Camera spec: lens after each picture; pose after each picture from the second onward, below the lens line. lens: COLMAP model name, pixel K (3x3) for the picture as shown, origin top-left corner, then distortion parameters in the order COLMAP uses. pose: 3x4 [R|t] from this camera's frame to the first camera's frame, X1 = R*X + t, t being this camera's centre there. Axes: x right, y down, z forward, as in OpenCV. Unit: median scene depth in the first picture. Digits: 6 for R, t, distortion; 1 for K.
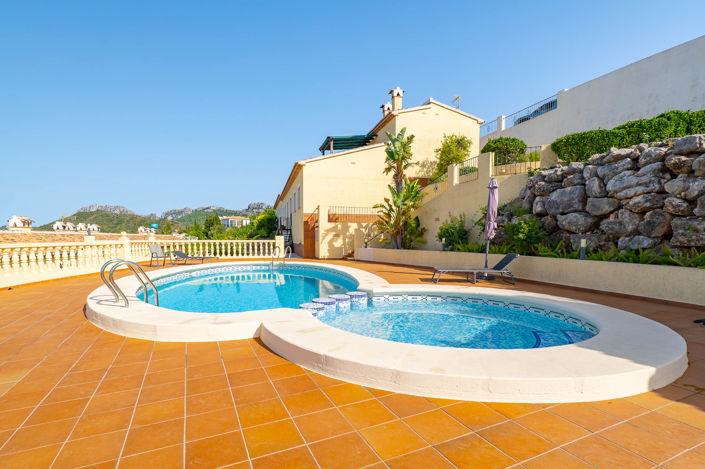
lens RADIAL K [[349.8, 0, 362.9], [0, 349.8, 267.3], [0, 0, 1]] dist [0.001300, -0.000623]
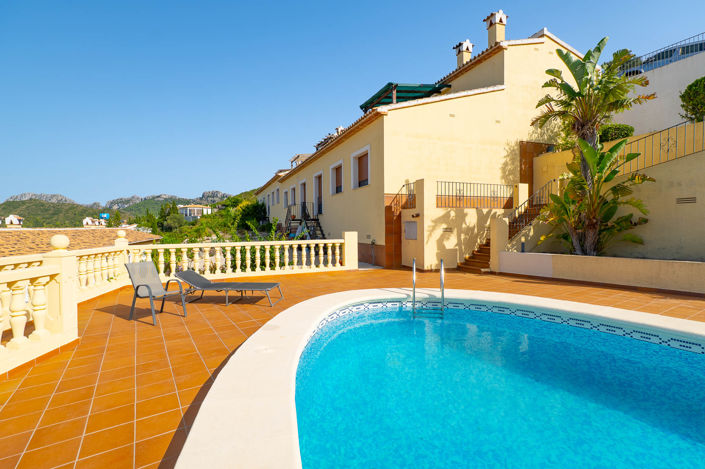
lens RADIAL K [[349.8, 0, 351.9], [0, 349.8, 233.2], [0, 0, 1]] dist [0.001300, -0.000623]
pose [[0.995362, -0.013756, 0.095215, -0.255560], [0.019687, 0.997904, -0.061642, -0.044861], [-0.094167, 0.063231, 0.993546, 0.373977]]
